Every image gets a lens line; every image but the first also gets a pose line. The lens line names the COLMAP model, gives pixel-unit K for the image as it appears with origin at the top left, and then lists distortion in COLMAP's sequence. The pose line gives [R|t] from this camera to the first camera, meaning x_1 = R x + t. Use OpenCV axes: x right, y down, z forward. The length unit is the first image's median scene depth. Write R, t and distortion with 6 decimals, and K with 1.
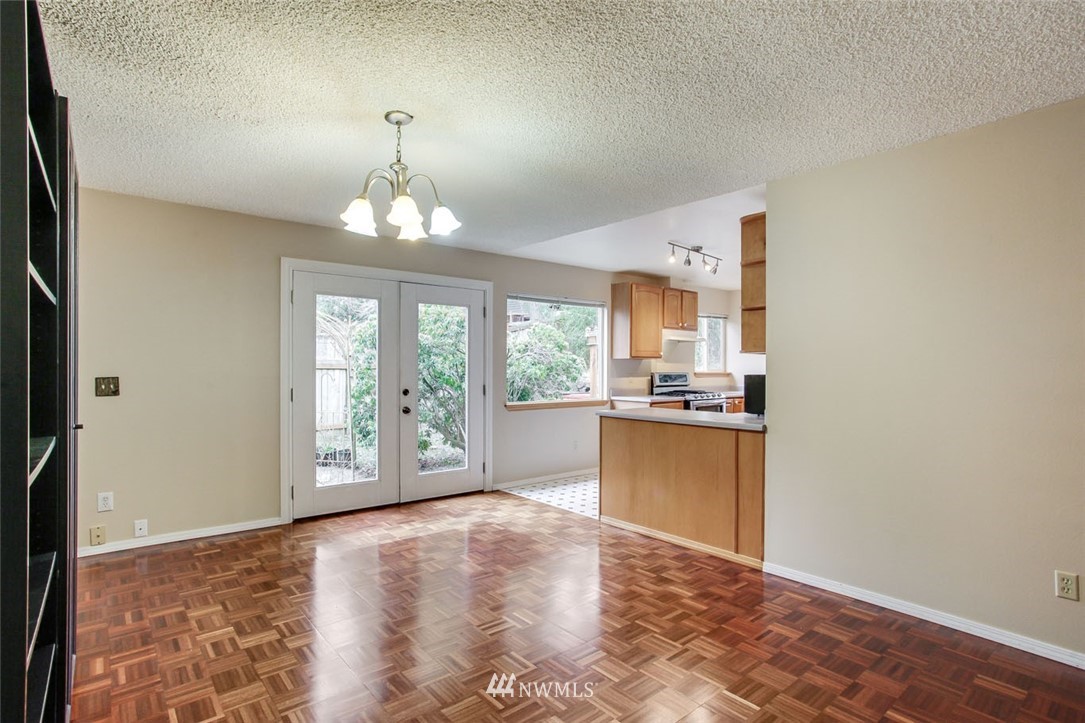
lens RADIAL K [[533.5, 0, 544.0], [0, 533.5, 372.4], [0, 0, 1]] dist [-0.024676, 0.000037]
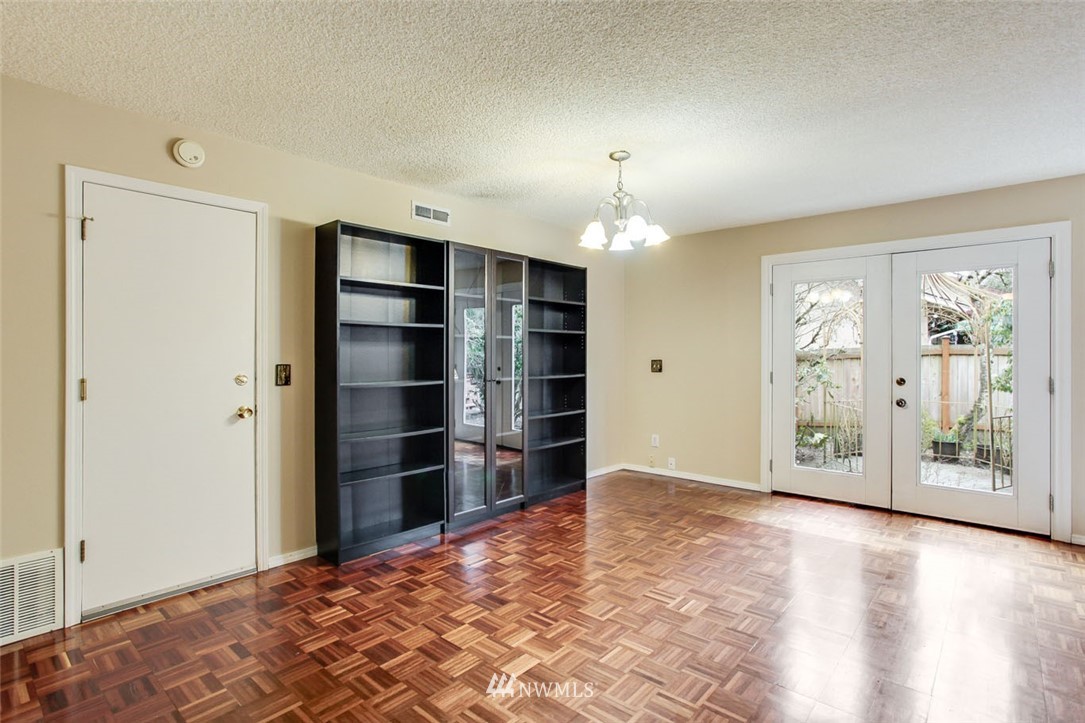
lens RADIAL K [[525.4, 0, 545.8], [0, 525.4, 354.1], [0, 0, 1]] dist [-0.055697, 0.025797]
pose [[0.175215, -0.003893, -0.984523, 0.308294], [-0.008955, 0.999945, -0.005548, 0.001774], [0.984490, 0.009789, 0.175170, 0.203759]]
